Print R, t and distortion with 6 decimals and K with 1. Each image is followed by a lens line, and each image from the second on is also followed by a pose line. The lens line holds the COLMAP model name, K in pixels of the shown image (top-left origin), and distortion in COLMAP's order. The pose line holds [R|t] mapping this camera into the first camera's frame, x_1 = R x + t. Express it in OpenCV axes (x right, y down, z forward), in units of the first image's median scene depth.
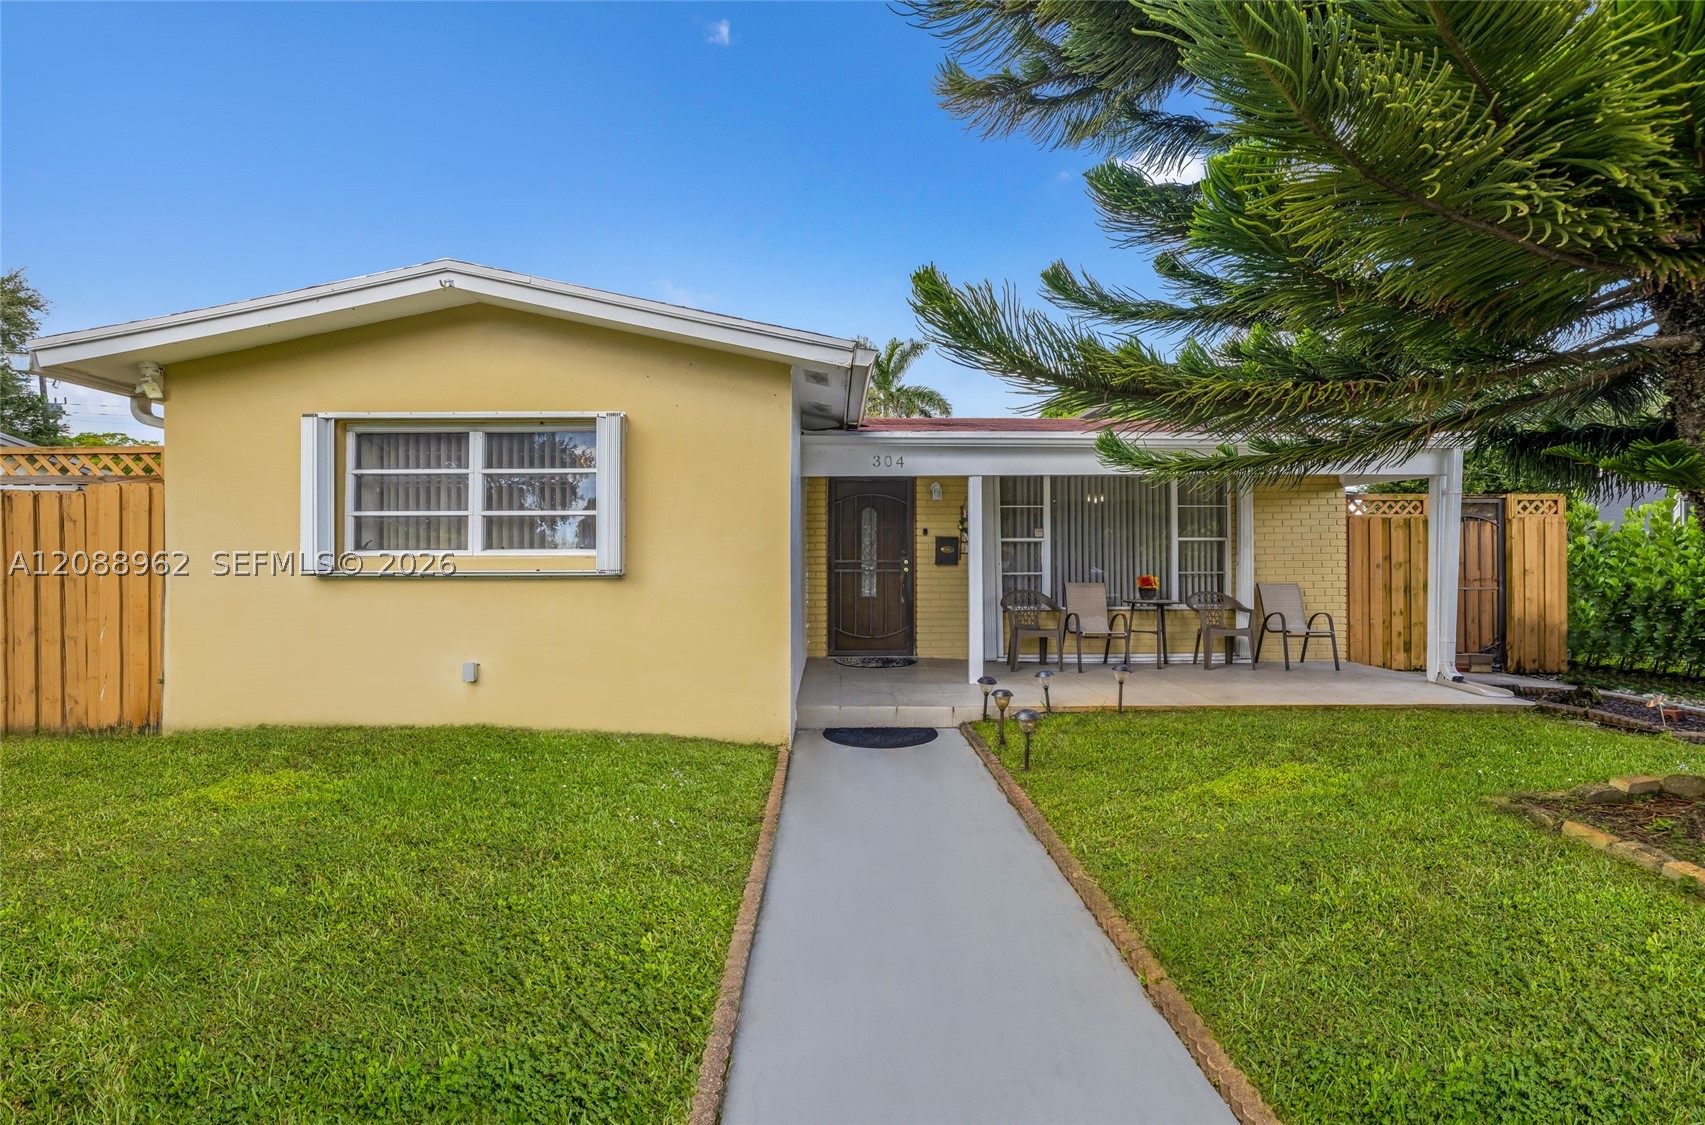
lens RADIAL K [[771.5, 0, 857.6], [0, 771.5, 556.8], [0, 0, 1]] dist [-0.013361, 0.001126]
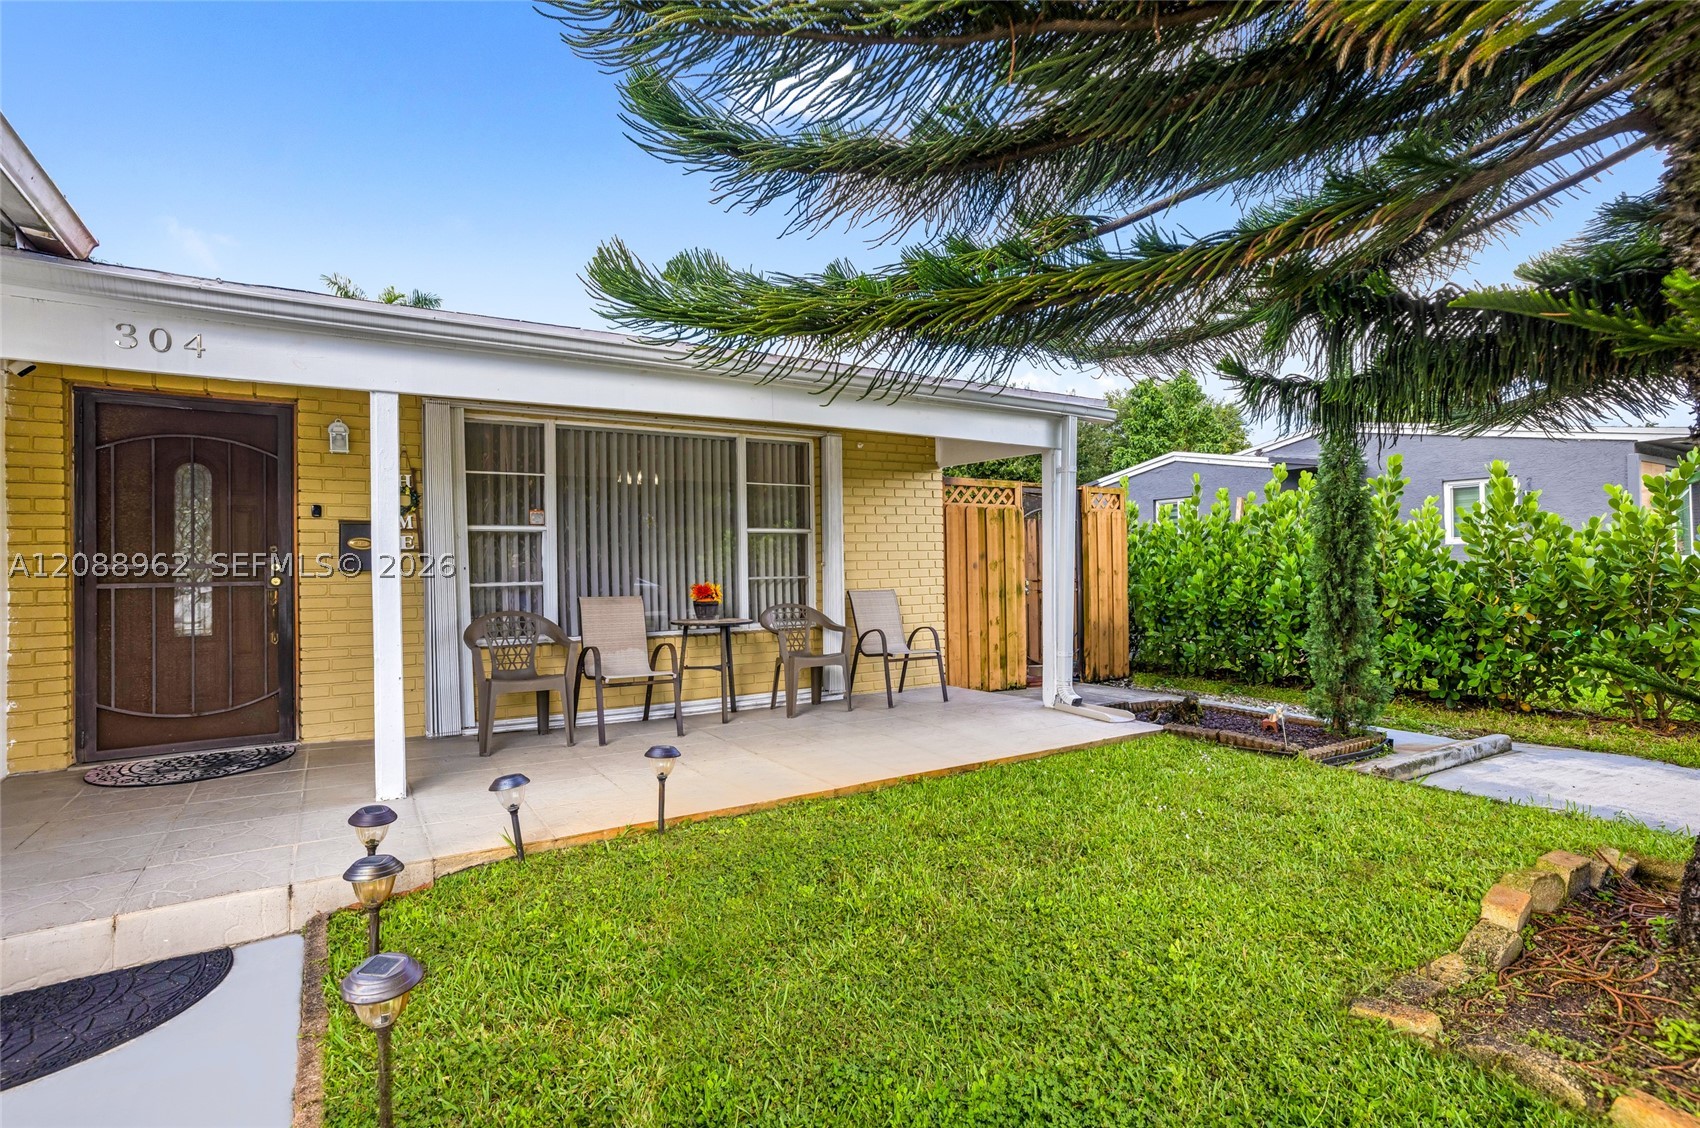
lens RADIAL K [[826.2, 0, 856.3], [0, 826.2, 565.5], [0, 0, 1]] dist [-0.017703, 0.000217]
pose [[0.858300, -0.009676, 0.513056, 0.118508], [0.013475, 0.999902, -0.003685, 0.013347], [-0.512970, 0.010076, 0.858347, 0.312067]]
